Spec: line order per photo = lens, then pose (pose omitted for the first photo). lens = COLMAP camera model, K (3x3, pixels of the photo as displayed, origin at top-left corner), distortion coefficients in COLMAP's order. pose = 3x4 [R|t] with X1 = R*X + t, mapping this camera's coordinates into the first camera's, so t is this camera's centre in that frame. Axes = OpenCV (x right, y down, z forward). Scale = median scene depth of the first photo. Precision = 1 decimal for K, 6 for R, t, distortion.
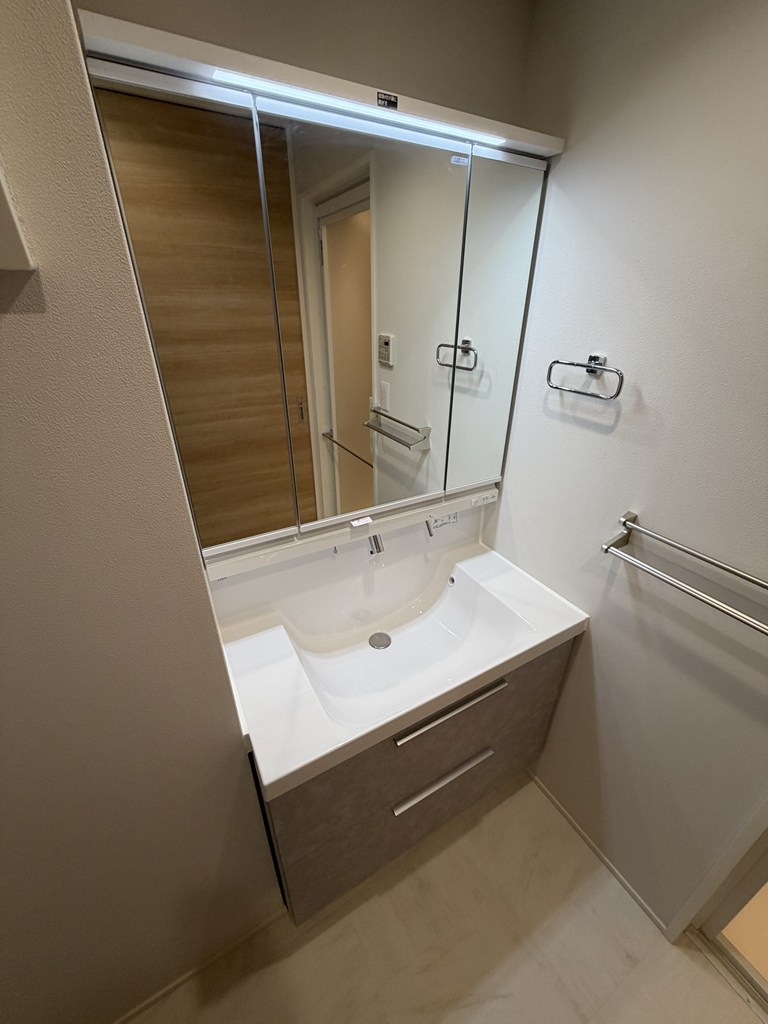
lens RADIAL K [[410.5, 0, 385.2], [0, 410.5, 509.2], [0, 0, 1]] dist [-0.000373, 0.000558]
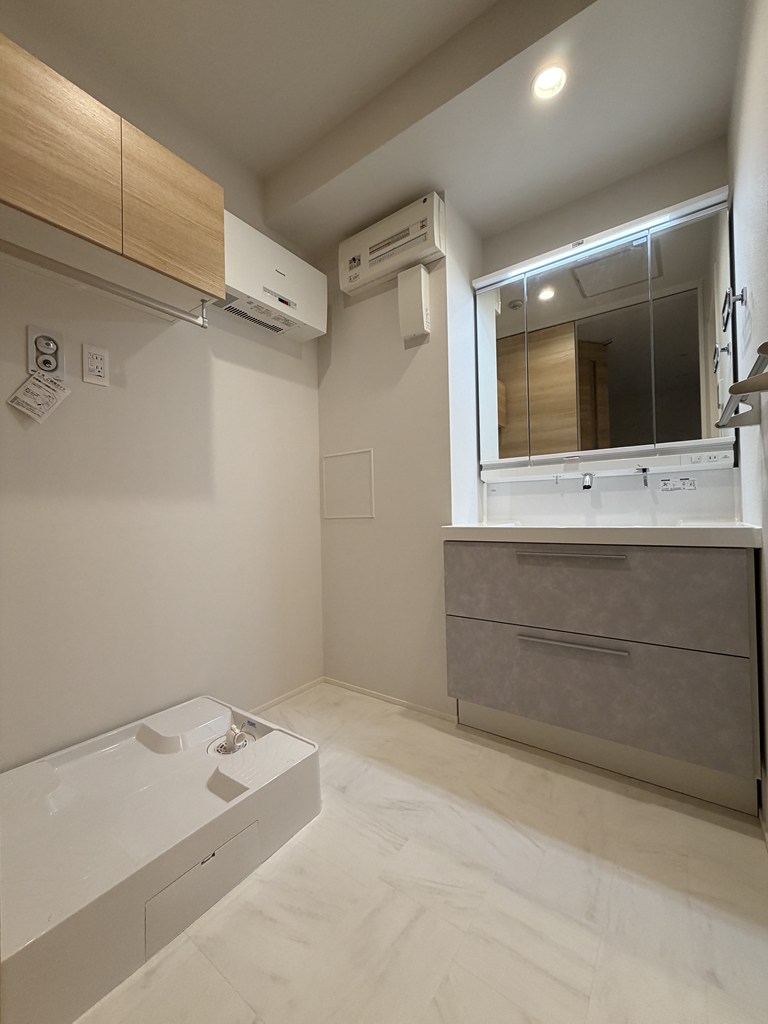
lens RADIAL K [[410.5, 0, 387.3], [0, 410.5, 510.2], [0, 0, 1]] dist [-0.000373, 0.000558]
pose [[0.413740, -0.022635, -0.910114, 0.872114], [-0.395255, 0.896092, -0.201970, 0.653648], [0.820117, 0.443290, 0.361803, -0.018447]]
